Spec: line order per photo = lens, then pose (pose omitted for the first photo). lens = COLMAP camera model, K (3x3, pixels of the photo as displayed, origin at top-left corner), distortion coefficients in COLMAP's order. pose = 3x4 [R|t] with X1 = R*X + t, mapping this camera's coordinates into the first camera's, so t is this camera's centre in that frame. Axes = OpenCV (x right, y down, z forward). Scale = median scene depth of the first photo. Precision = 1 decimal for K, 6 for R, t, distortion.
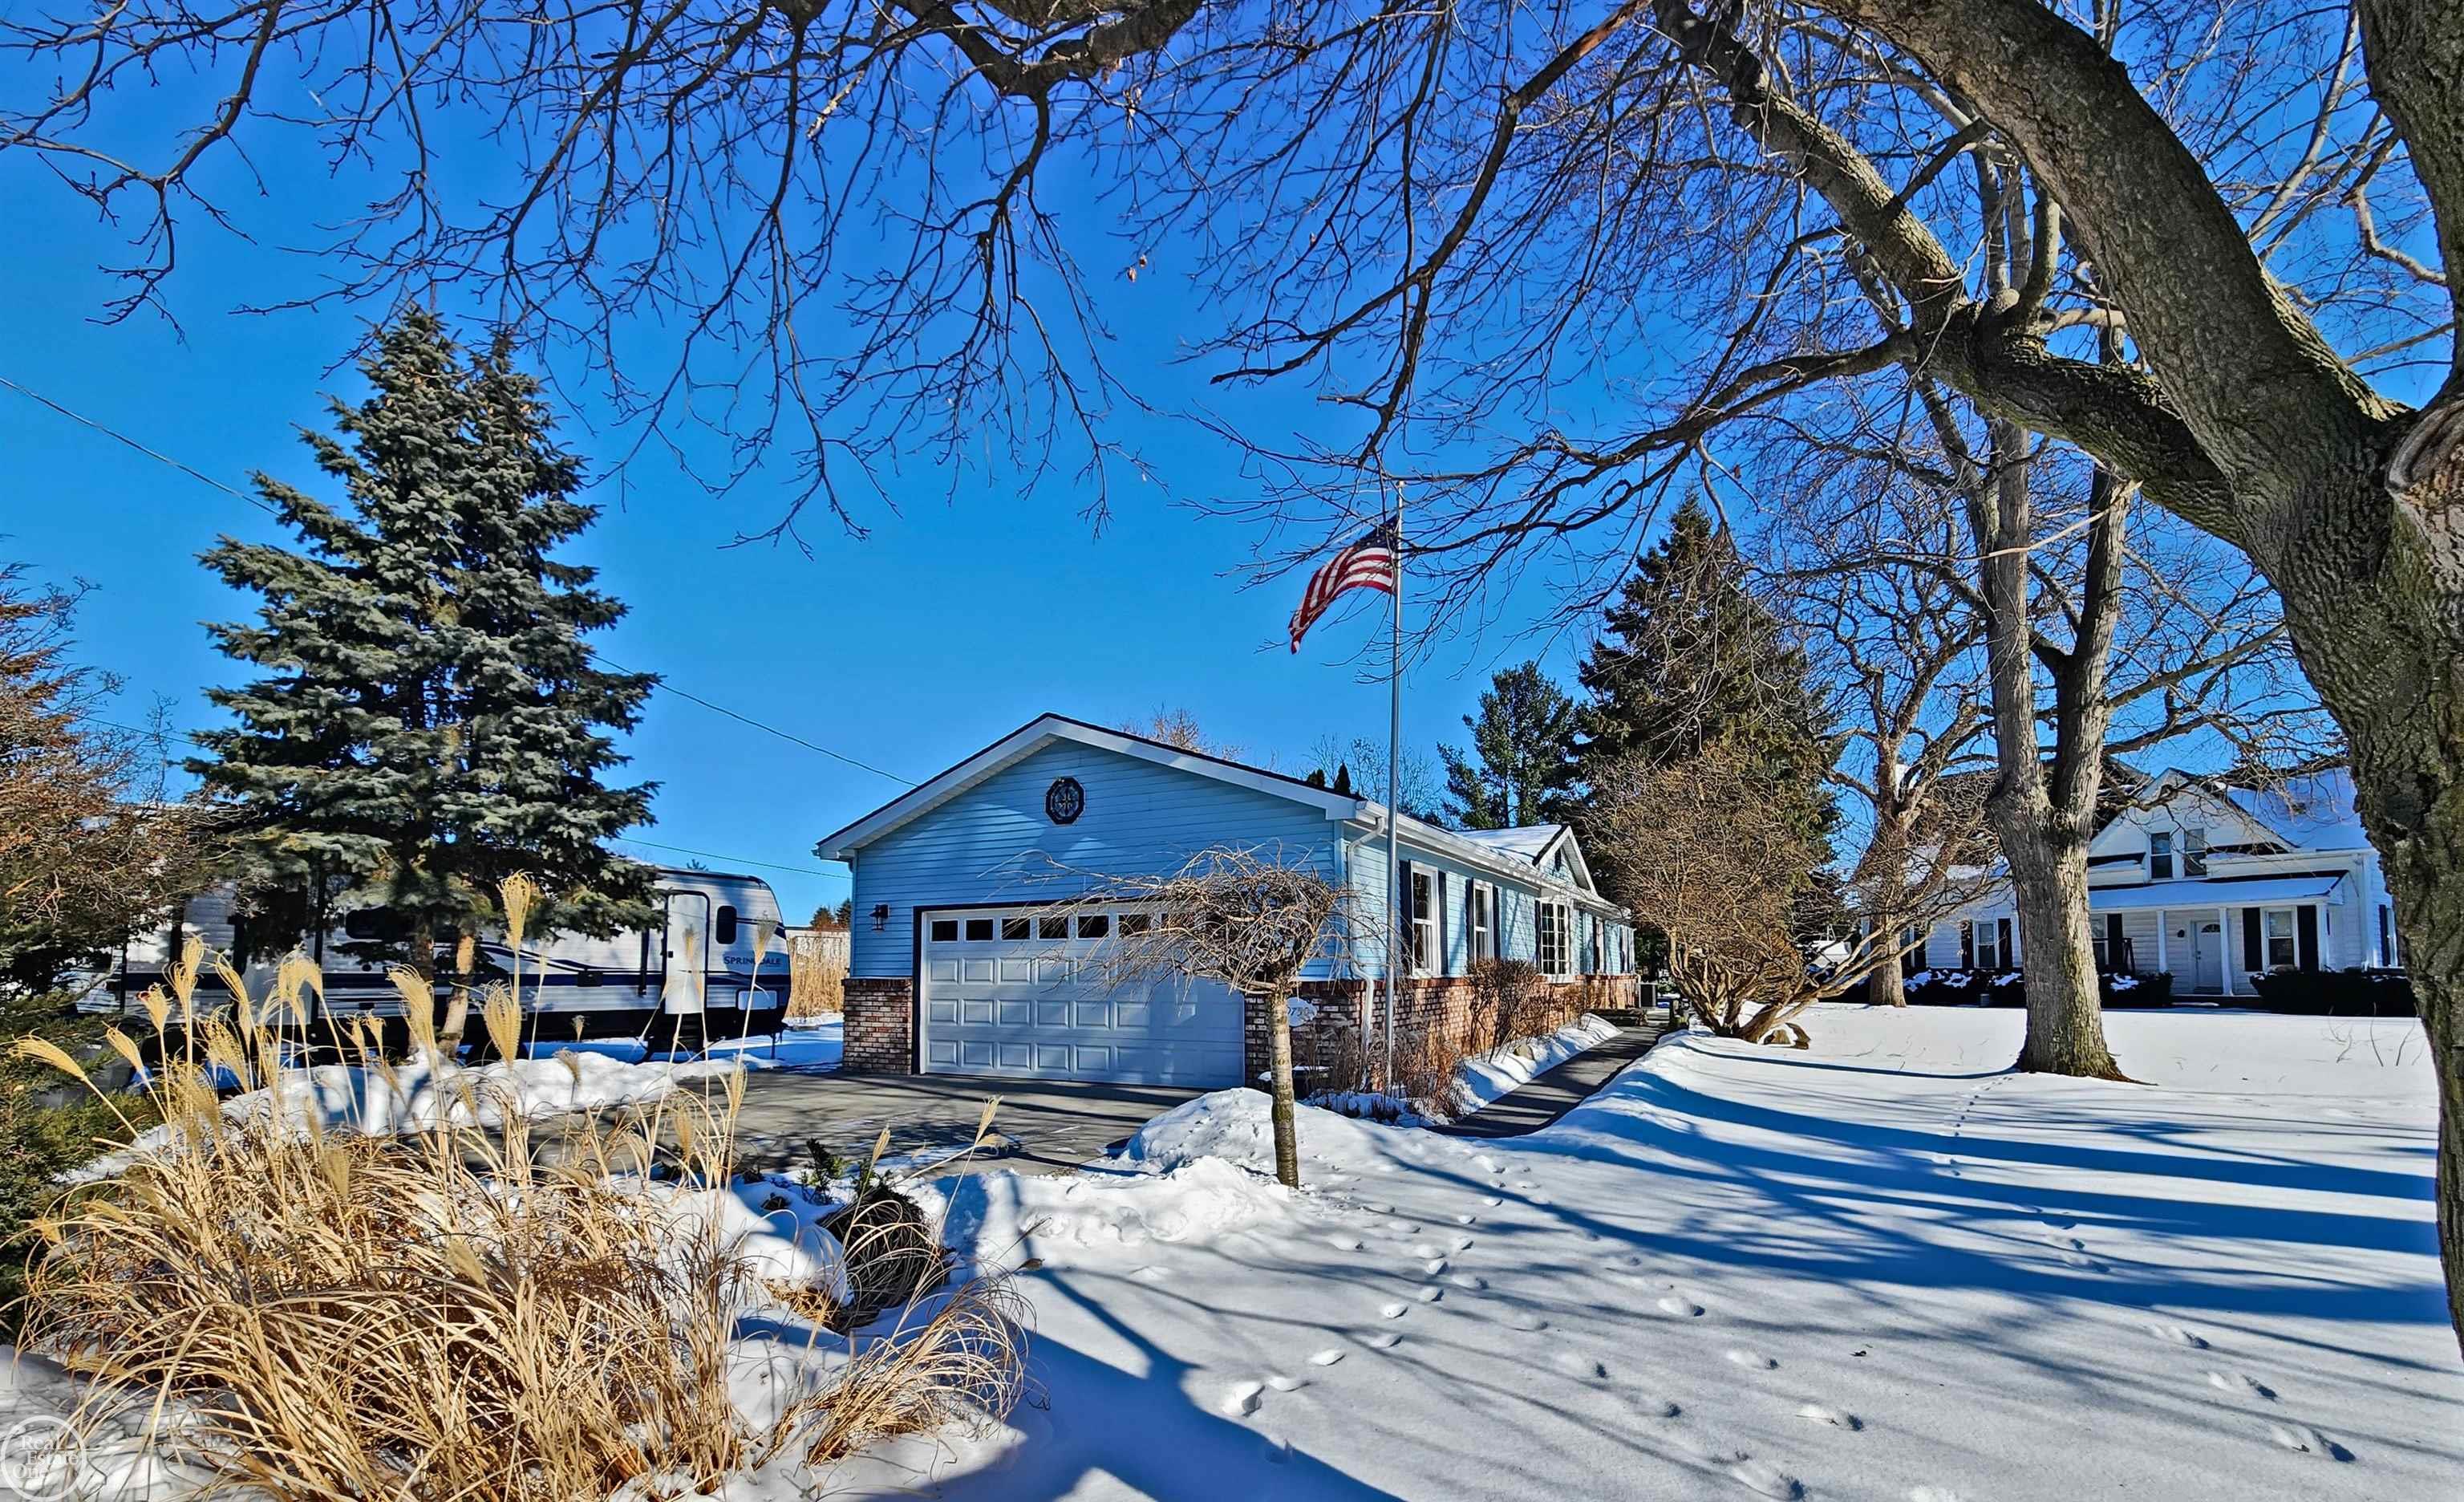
lens RADIAL K [[1002.7, 0, 1243.5], [0, 1002.7, 896.5], [0, 0, 1]] dist [0.020219, 0.000155]
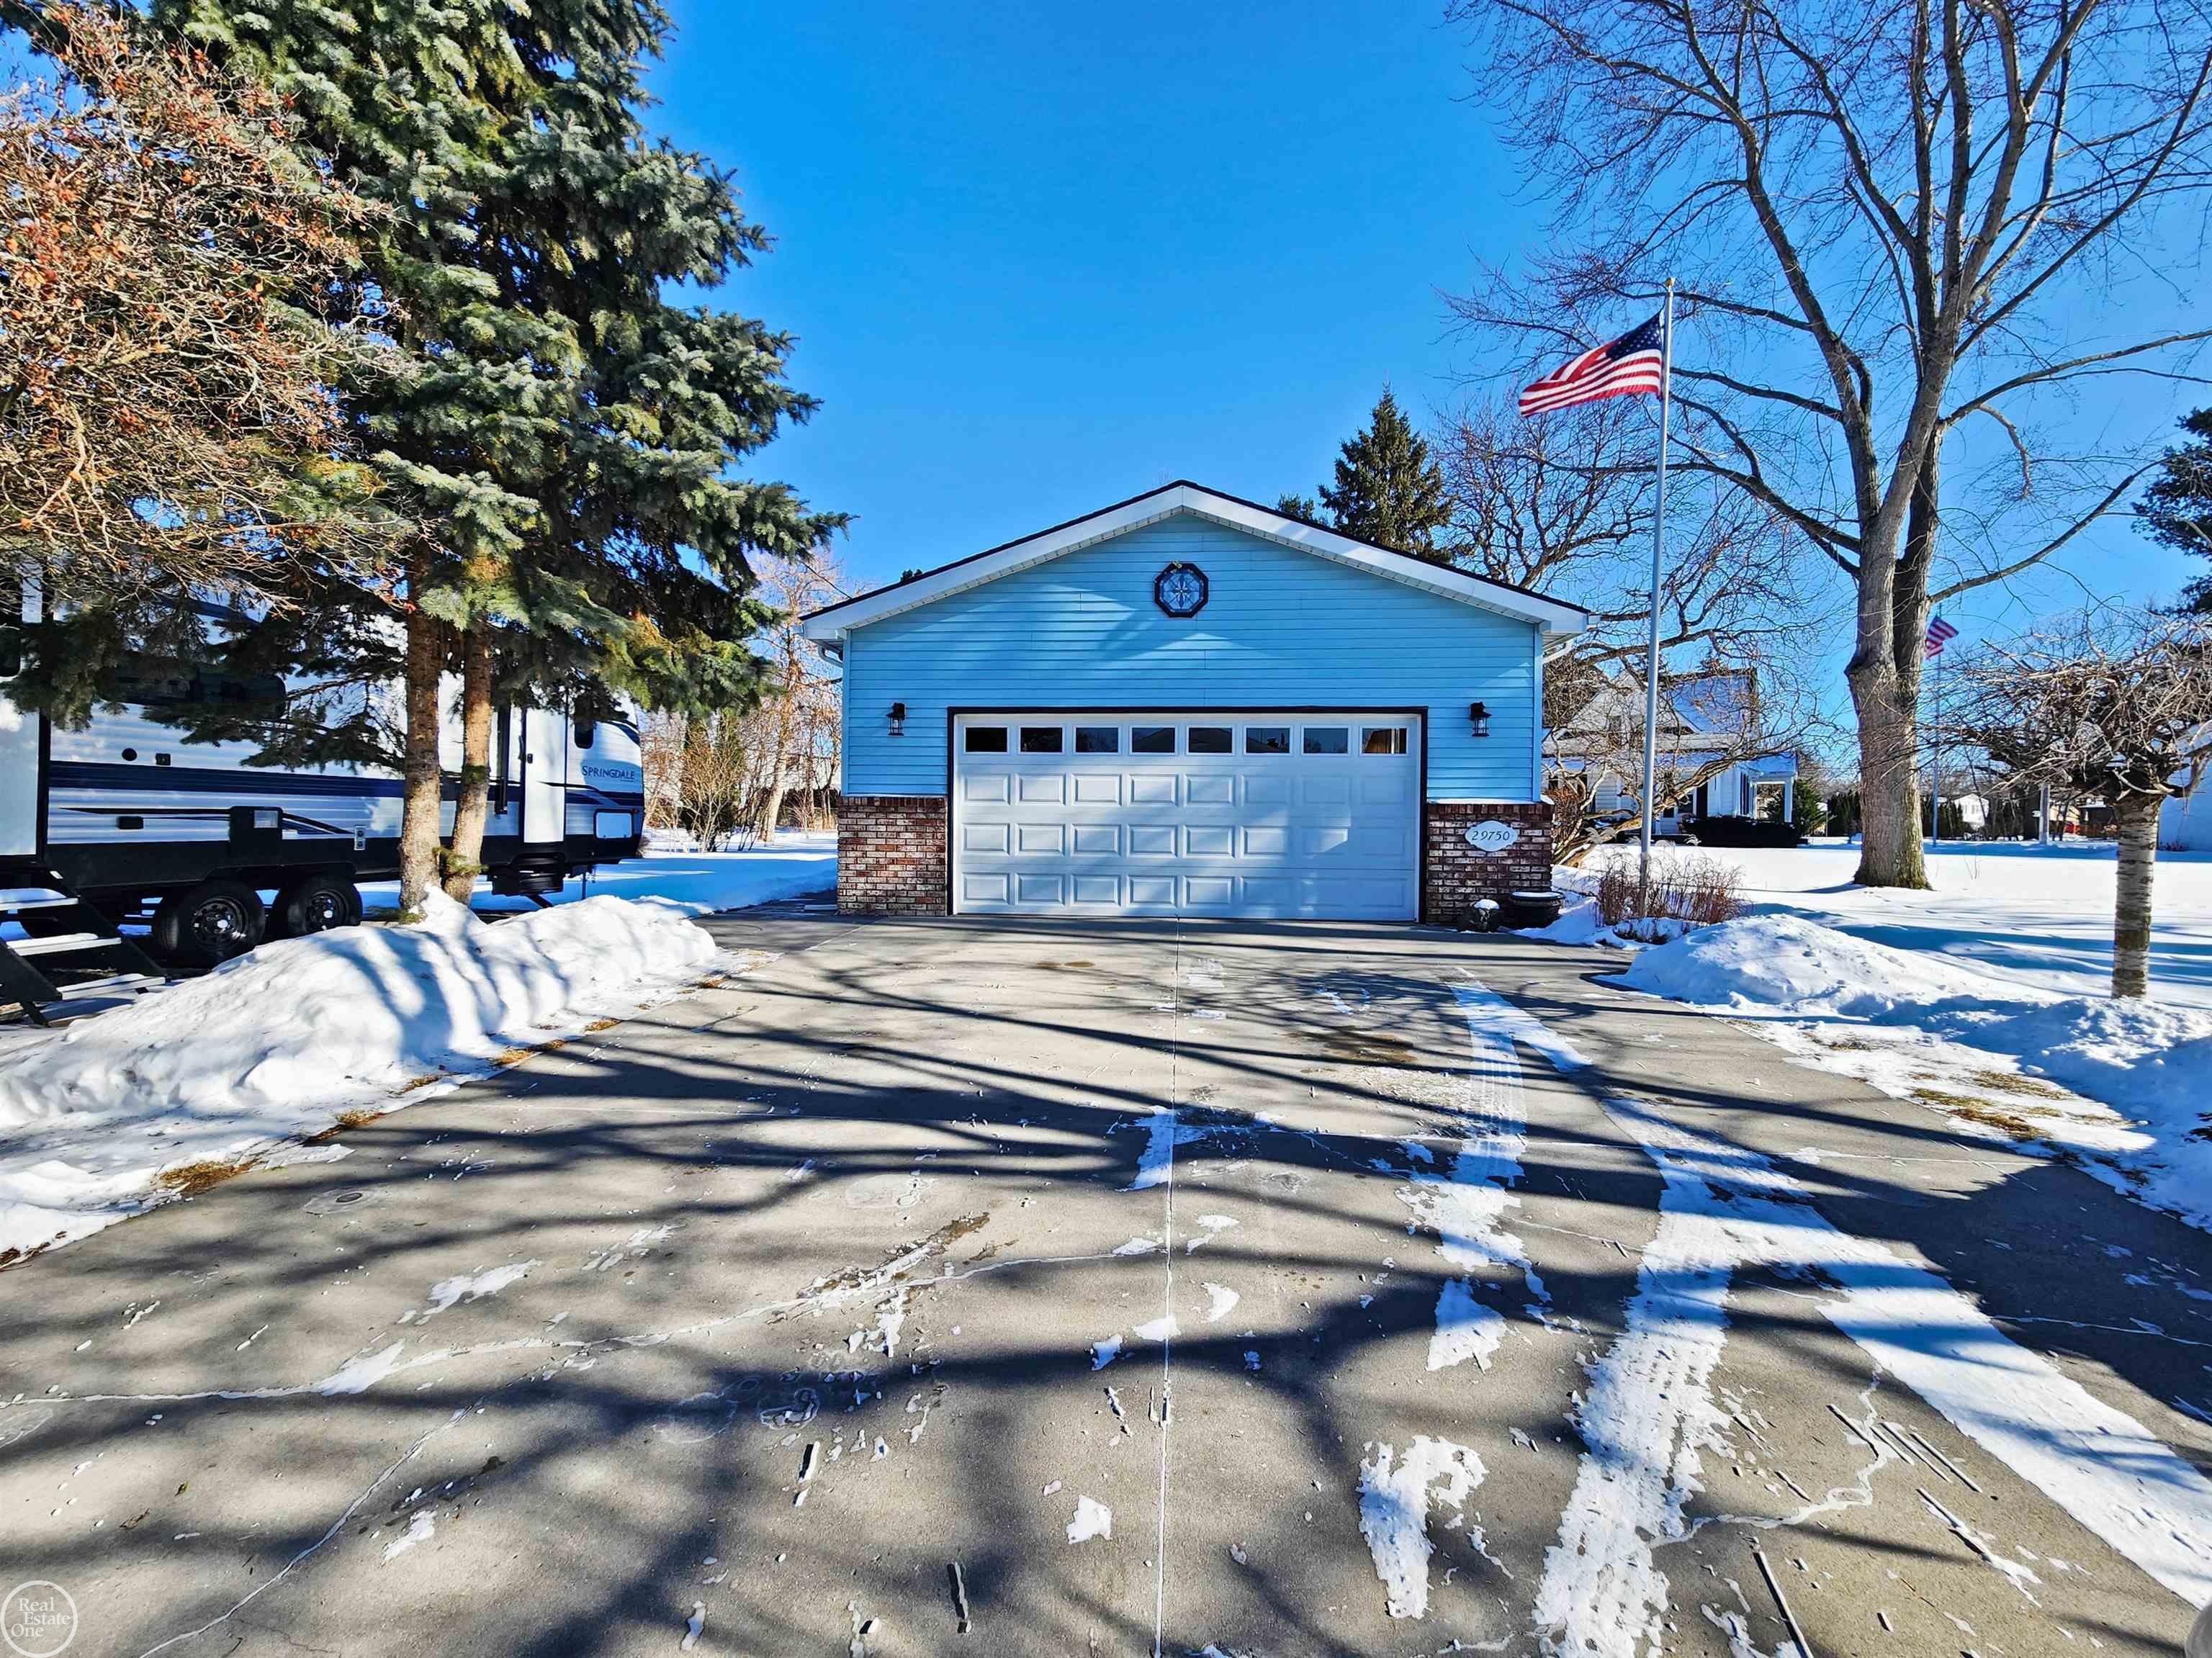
lens RADIAL K [[879.8, 0, 874.3], [0, 879.8, 821.5], [0, 0, 1]] dist [-0.000323, -0.000114]
pose [[0.926284, 0.013139, 0.376596, -0.644057], [-0.041067, 0.996959, 0.066225, 0.056824], [-0.374581, -0.076809, 0.924007, 0.370984]]
